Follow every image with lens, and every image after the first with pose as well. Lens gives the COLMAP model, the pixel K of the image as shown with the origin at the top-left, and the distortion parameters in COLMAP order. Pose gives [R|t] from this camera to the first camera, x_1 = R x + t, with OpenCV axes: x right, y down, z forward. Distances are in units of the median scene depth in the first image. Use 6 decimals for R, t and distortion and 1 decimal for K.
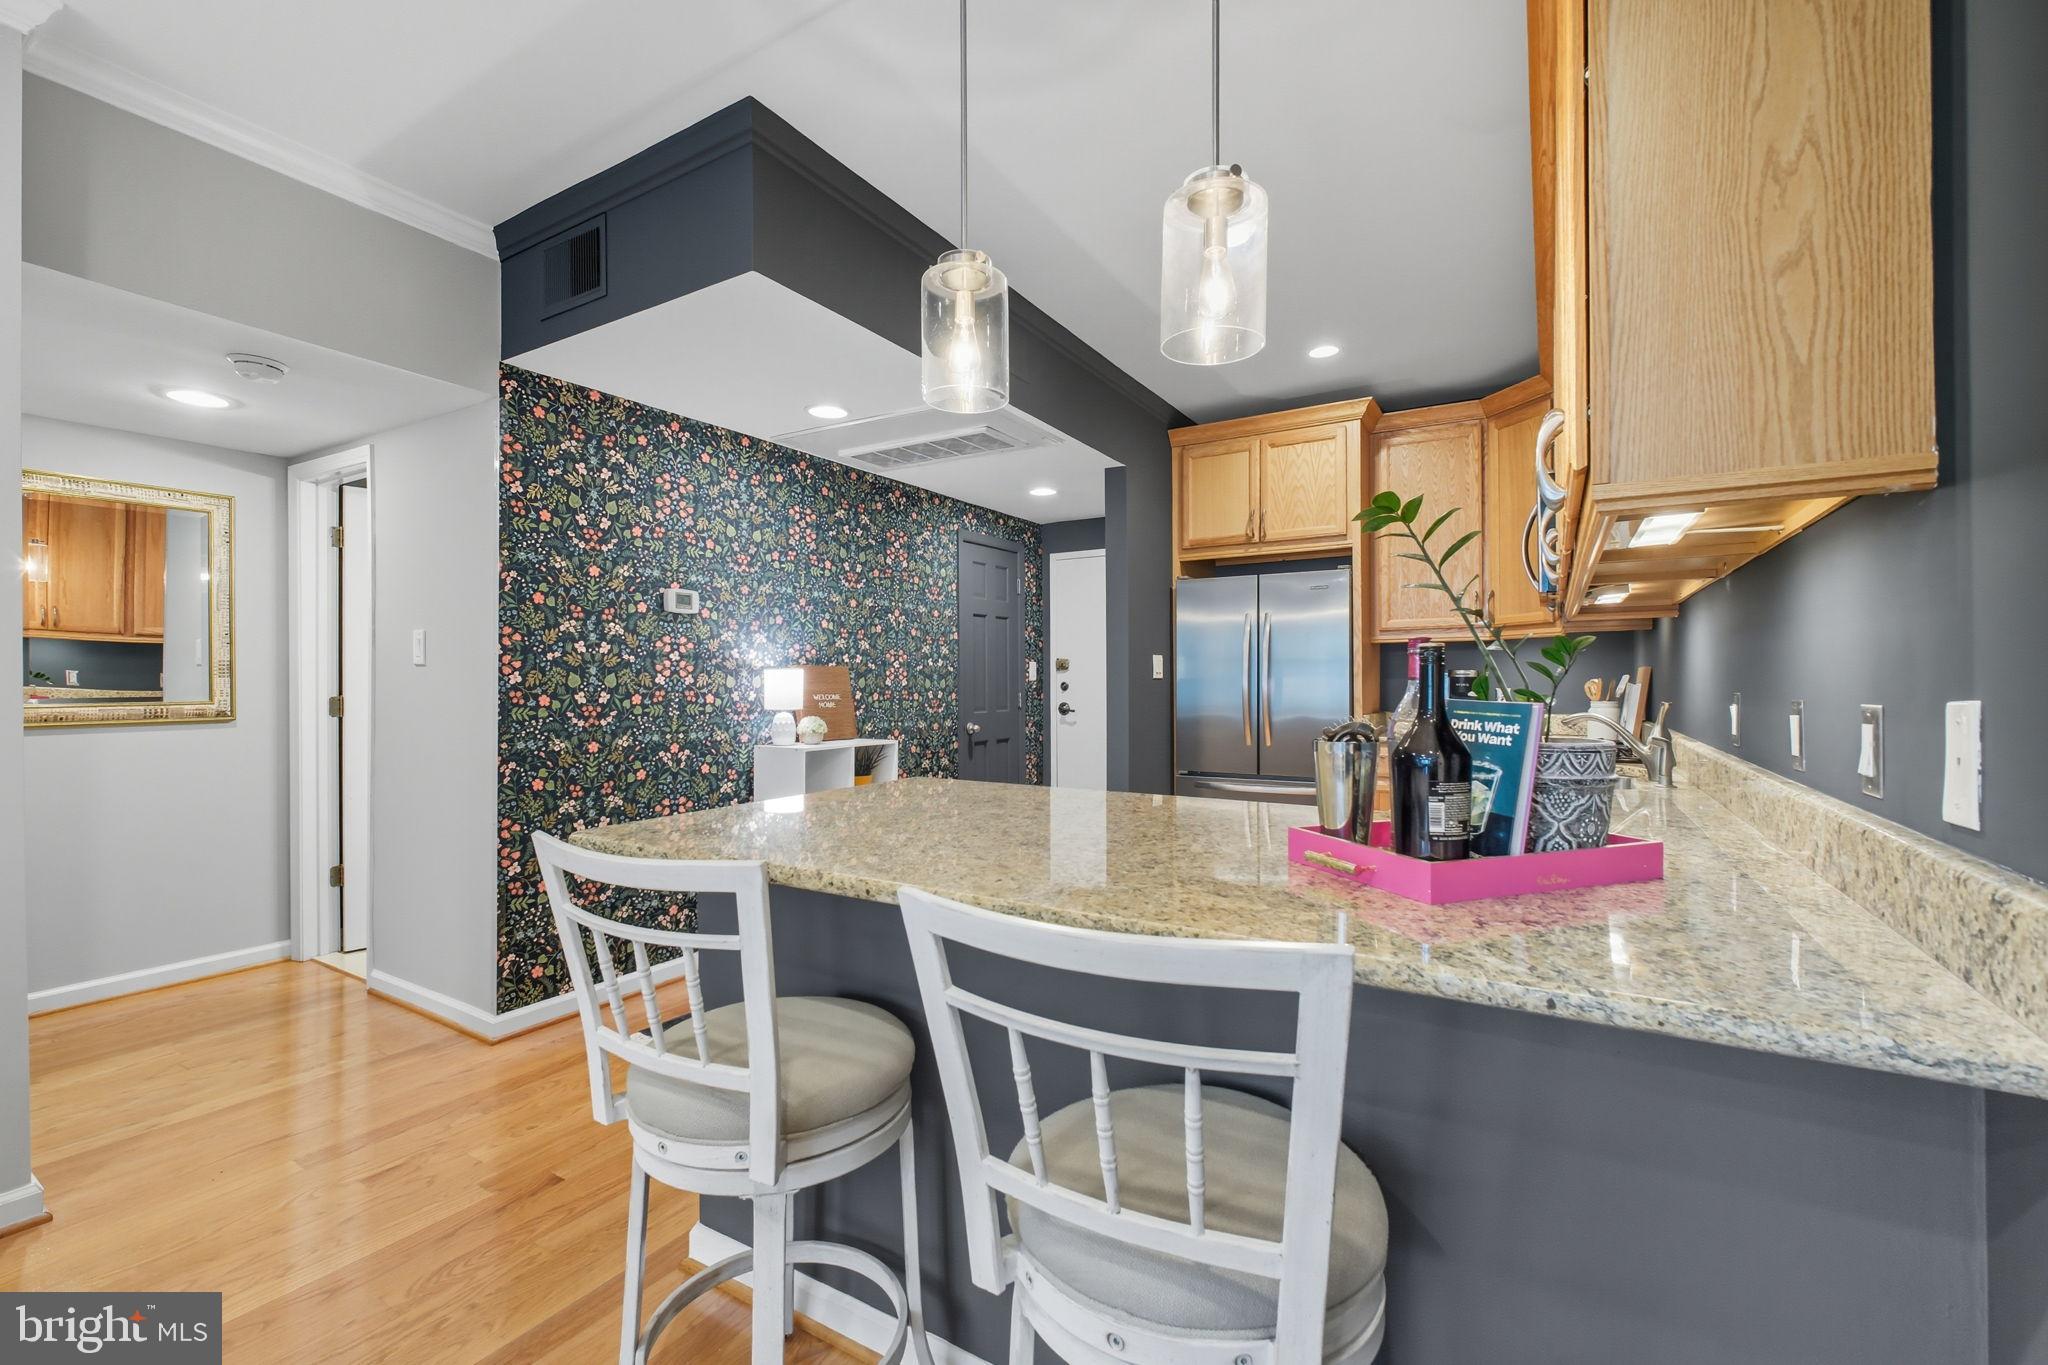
lens RADIAL K [[875.2, 0, 1029.3], [0, 875.2, 683.8], [0, 0, 1]] dist [-0.000471, 0.000039]
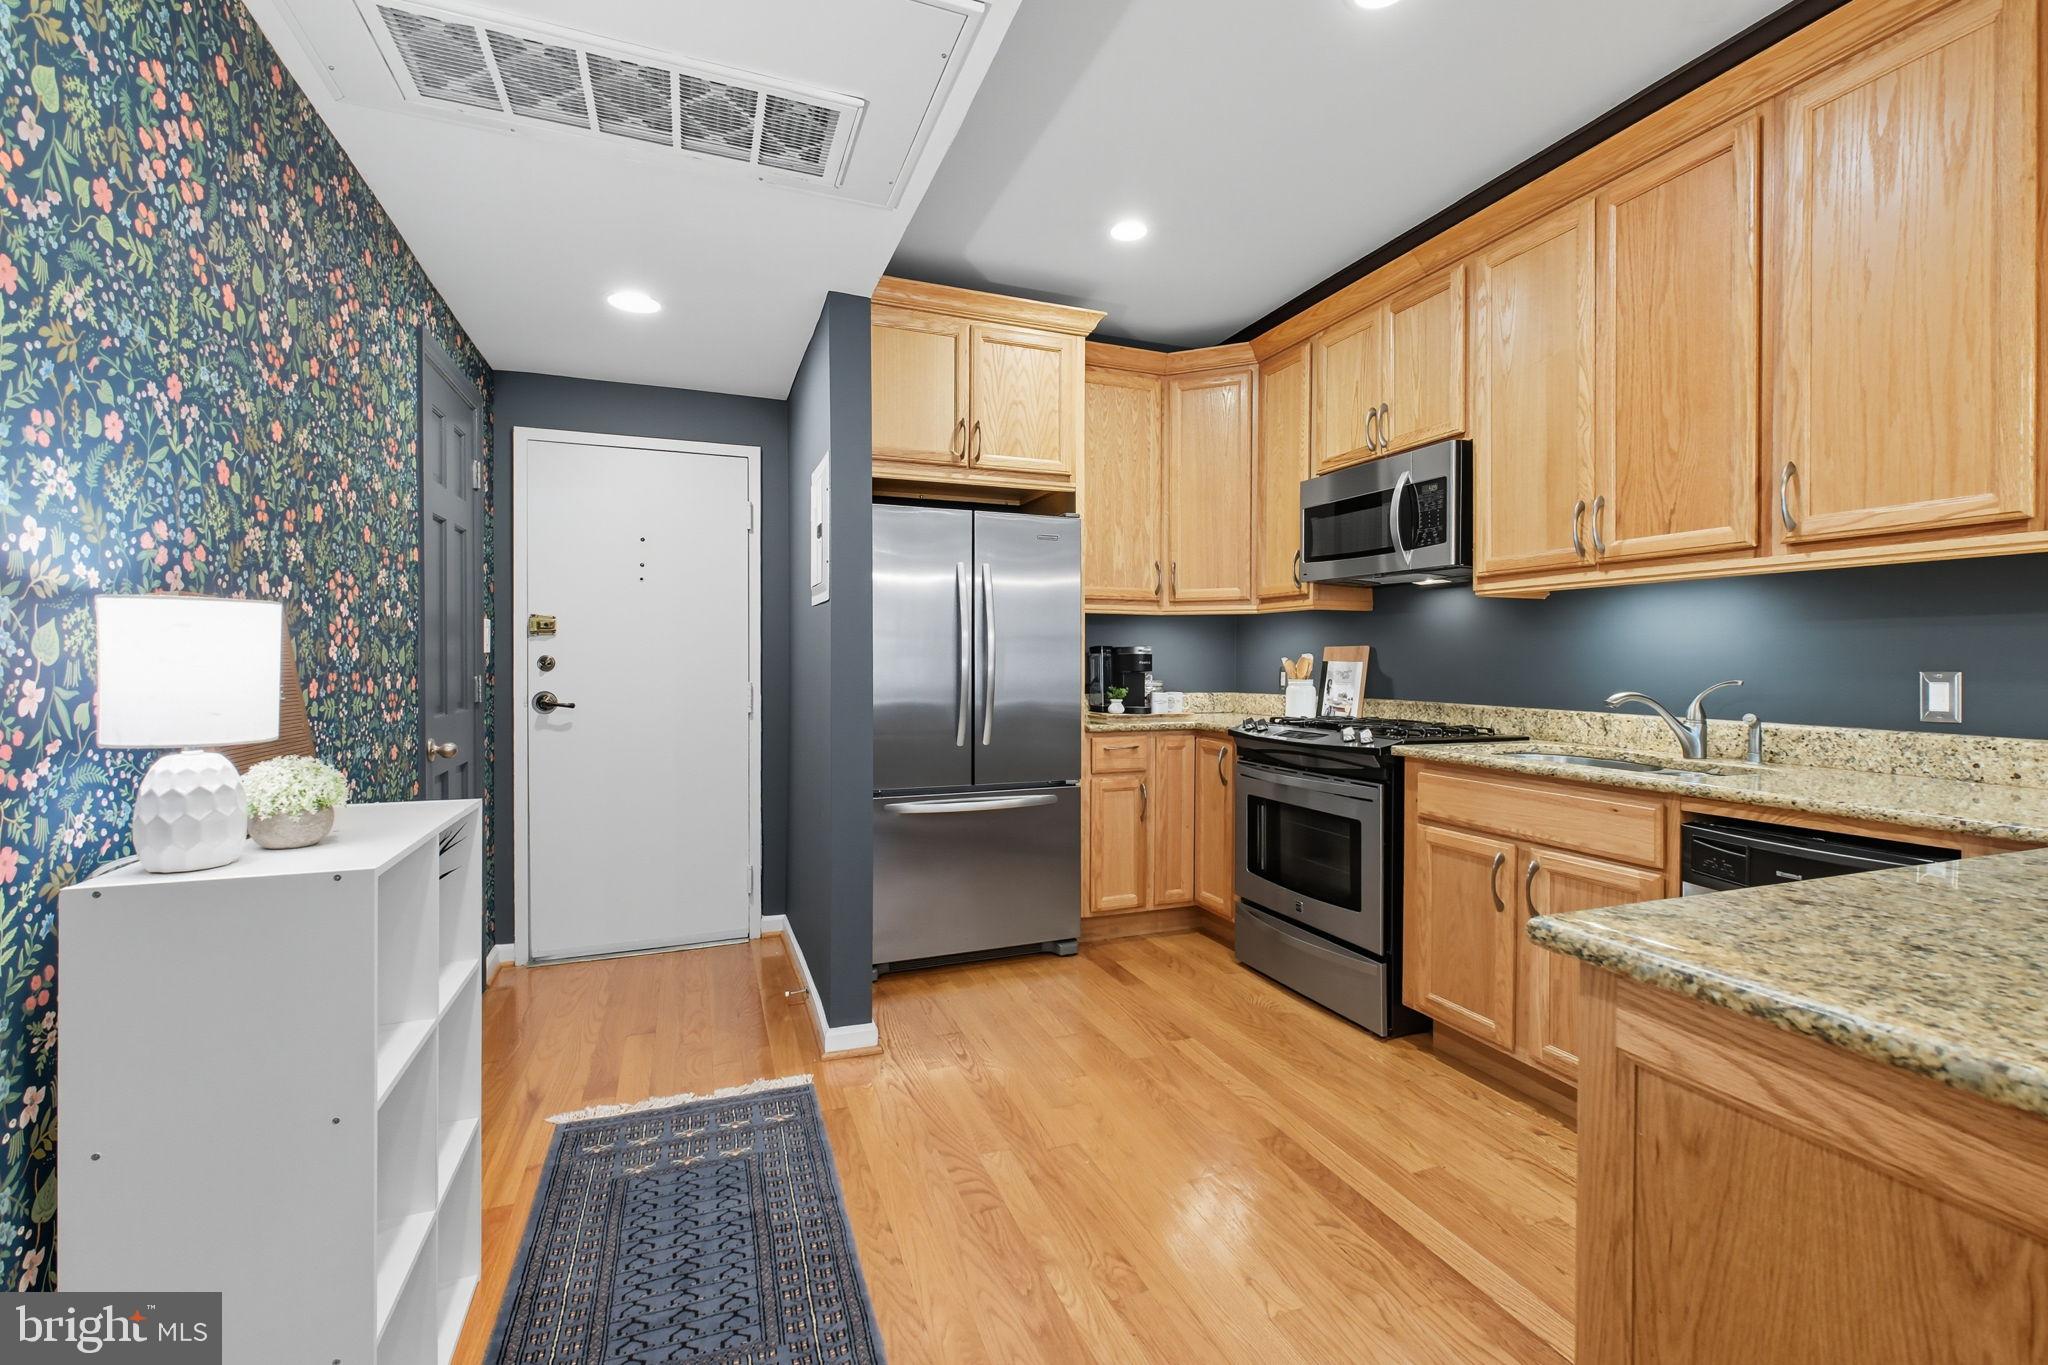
lens RADIAL K [[875.2, 0, 1034.3], [0, 875.2, 667.1], [0, 0, 1]] dist [-0.000471, 0.000039]
pose [[0.605772, -0.002011, 0.795635, -0.289154], [-0.002947, 0.999984, 0.004771, 0.002420], [-0.795632, -0.005235, 0.605757, 0.514921]]
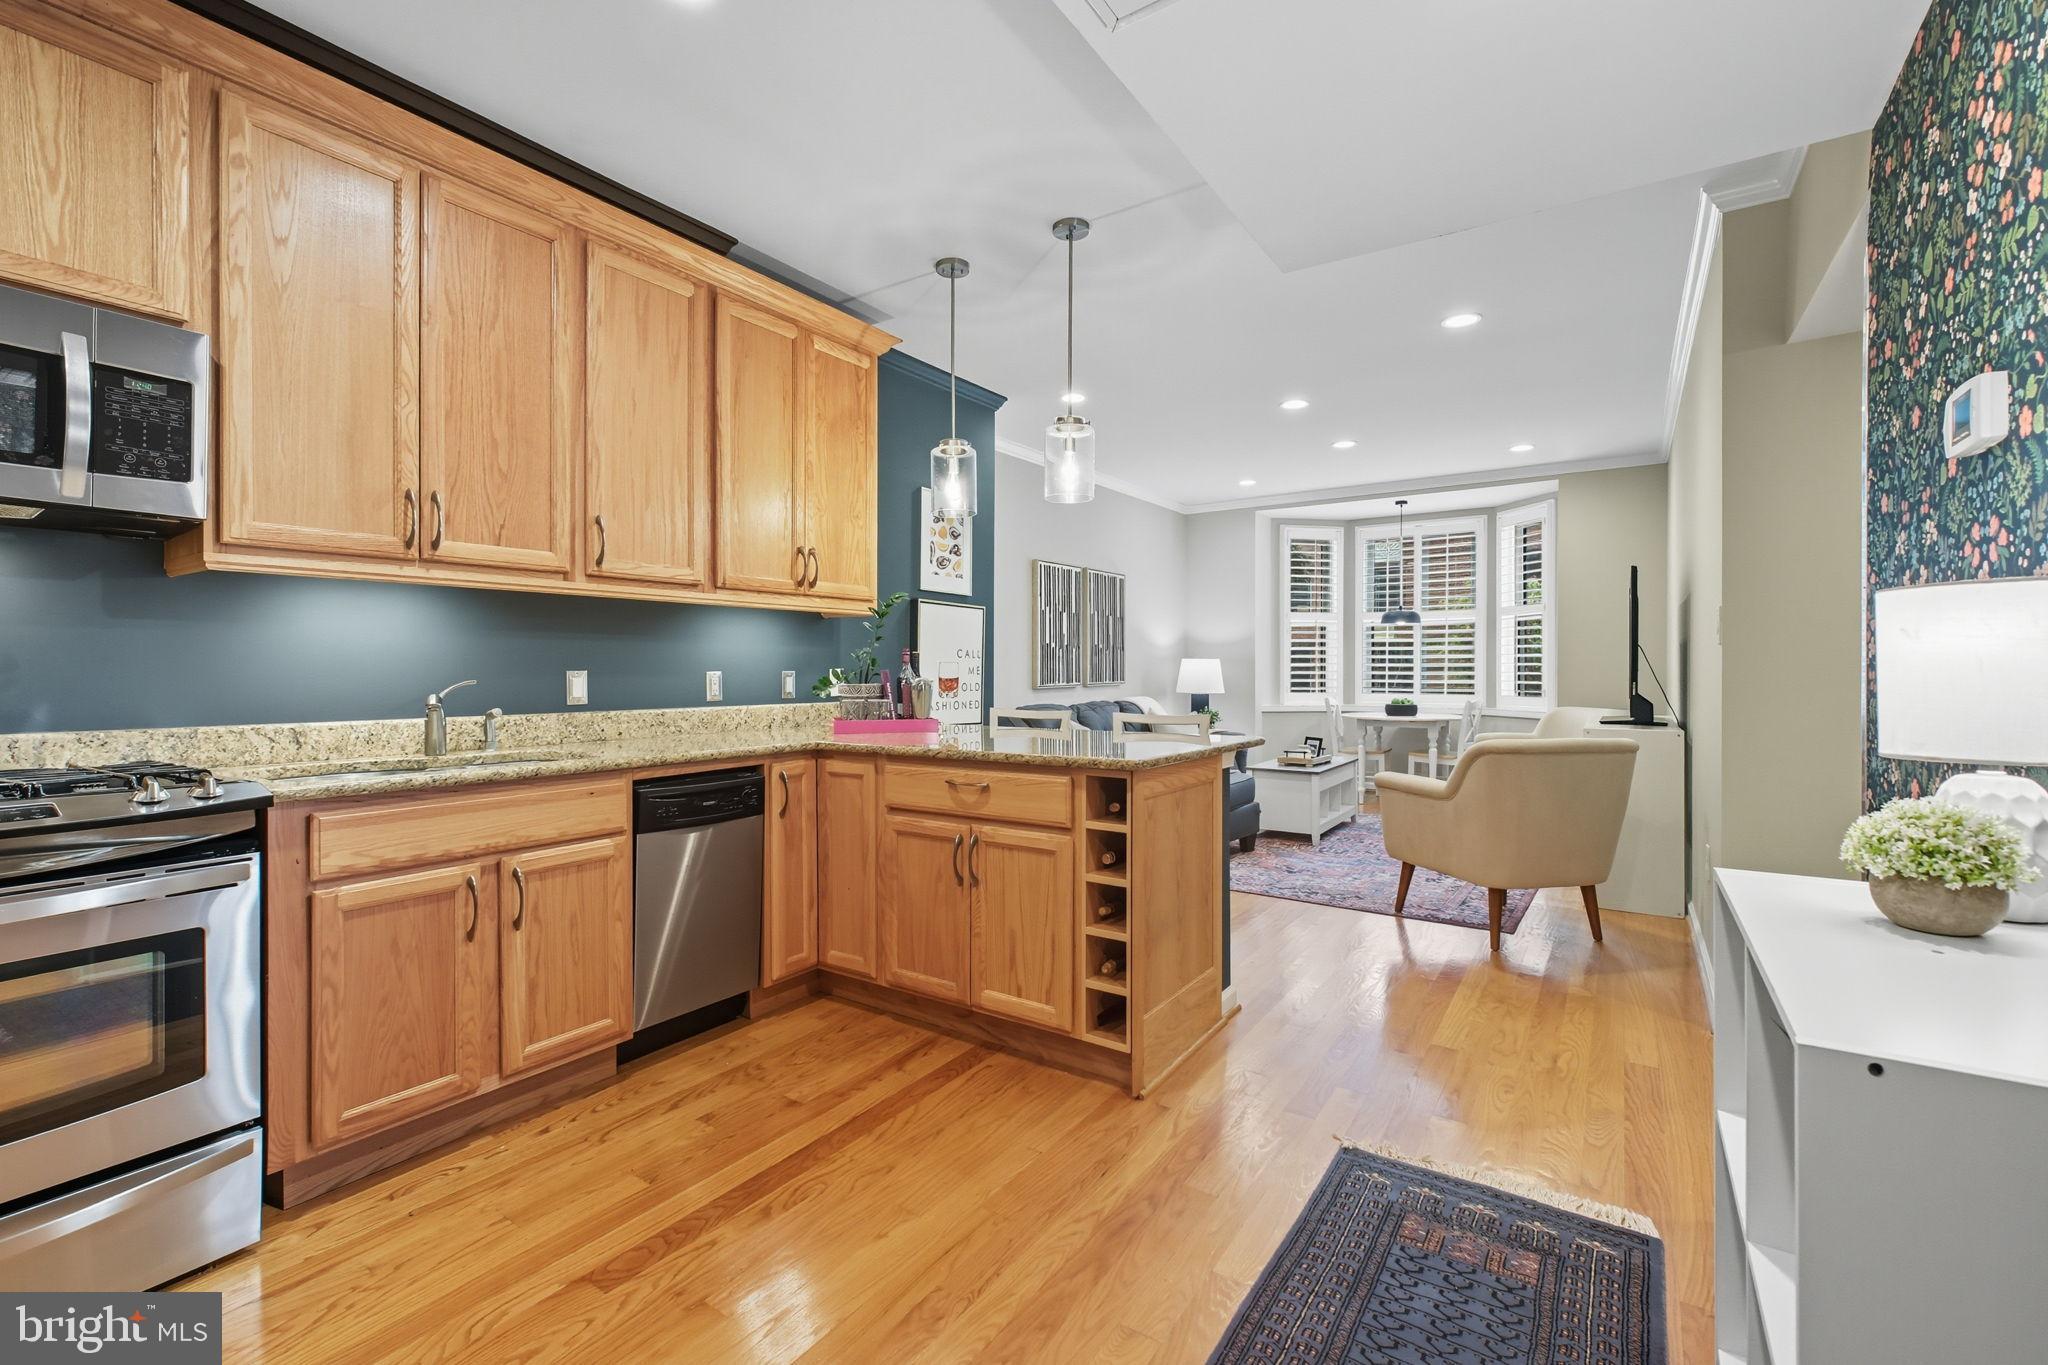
lens RADIAL K [[875.2, 0, 1026.9], [0, 875.2, 670.9], [0, 0, 1]] dist [-0.000471, 0.000039]
pose [[-0.998867, 0.004771, 0.047351, -0.029203], [0.004919, 0.999983, 0.003012, 0.005378], [-0.047336, 0.003241, -0.998874, 1.053523]]
